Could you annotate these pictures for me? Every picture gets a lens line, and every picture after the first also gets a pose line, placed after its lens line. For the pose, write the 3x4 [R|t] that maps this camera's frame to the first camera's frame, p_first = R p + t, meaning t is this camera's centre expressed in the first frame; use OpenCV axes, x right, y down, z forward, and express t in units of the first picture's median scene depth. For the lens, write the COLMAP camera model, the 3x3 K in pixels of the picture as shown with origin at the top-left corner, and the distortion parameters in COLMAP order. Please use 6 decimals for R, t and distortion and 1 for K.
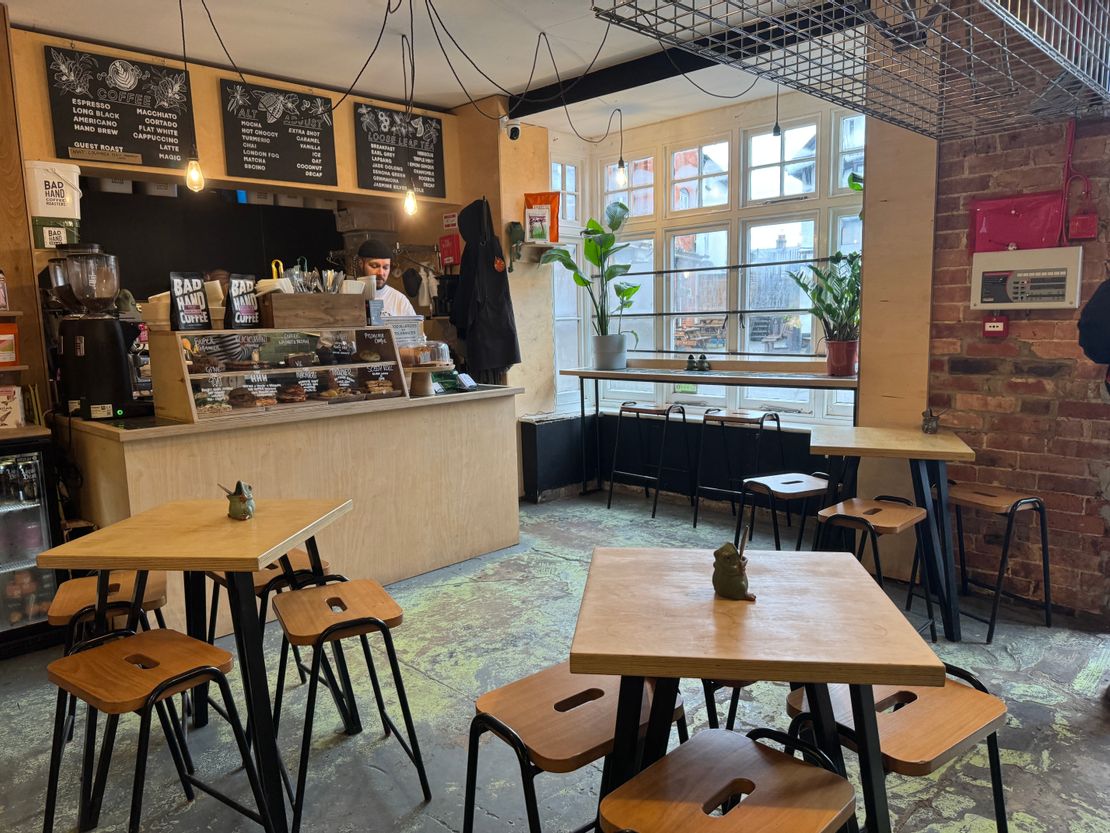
lens RADIAL K [[792.7, 0, 555.0], [0, 792.7, 416.5], [0, 0, 1]] dist [0.006606, -0.002592]
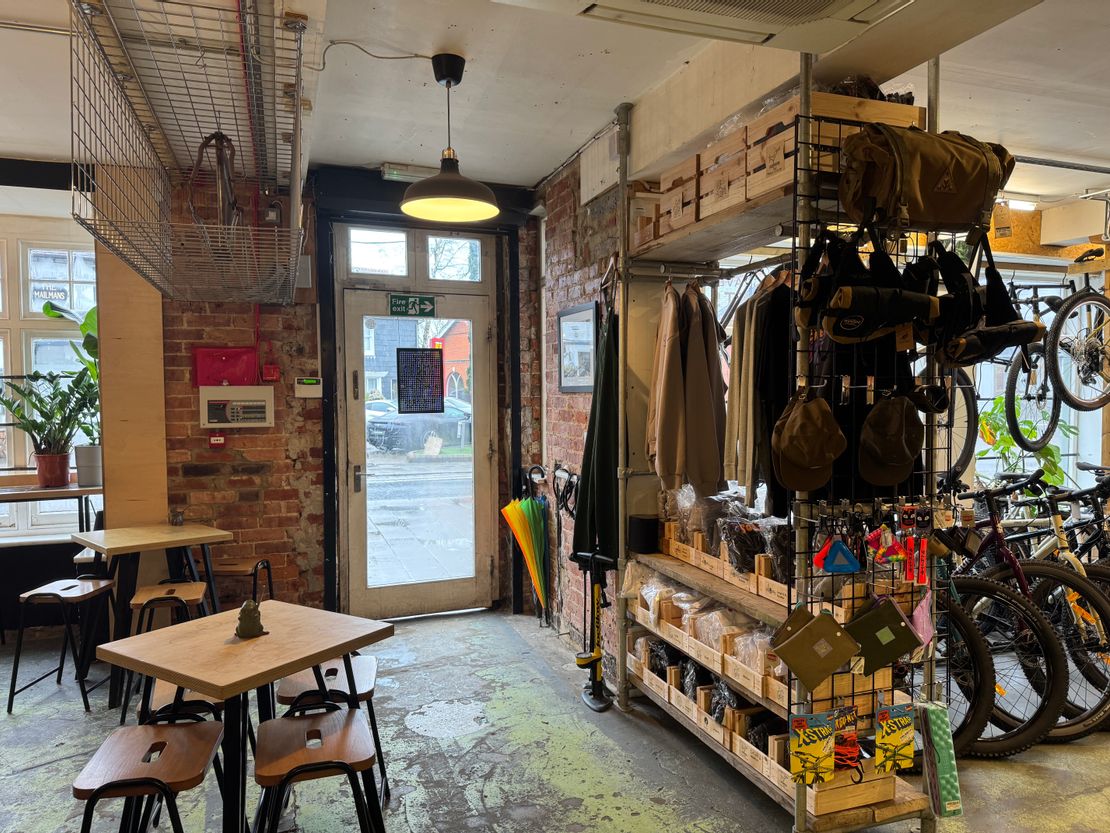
lens RADIAL K [[792.7, 0, 555.0], [0, 792.7, 416.5], [0, 0, 1]] dist [0.006606, -0.002592]
pose [[0.438334, -0.010506, 0.898751, -0.412454], [0.115256, 0.992334, -0.044611, -0.026385], [-0.891392, 0.123141, 0.436185, -0.110384]]
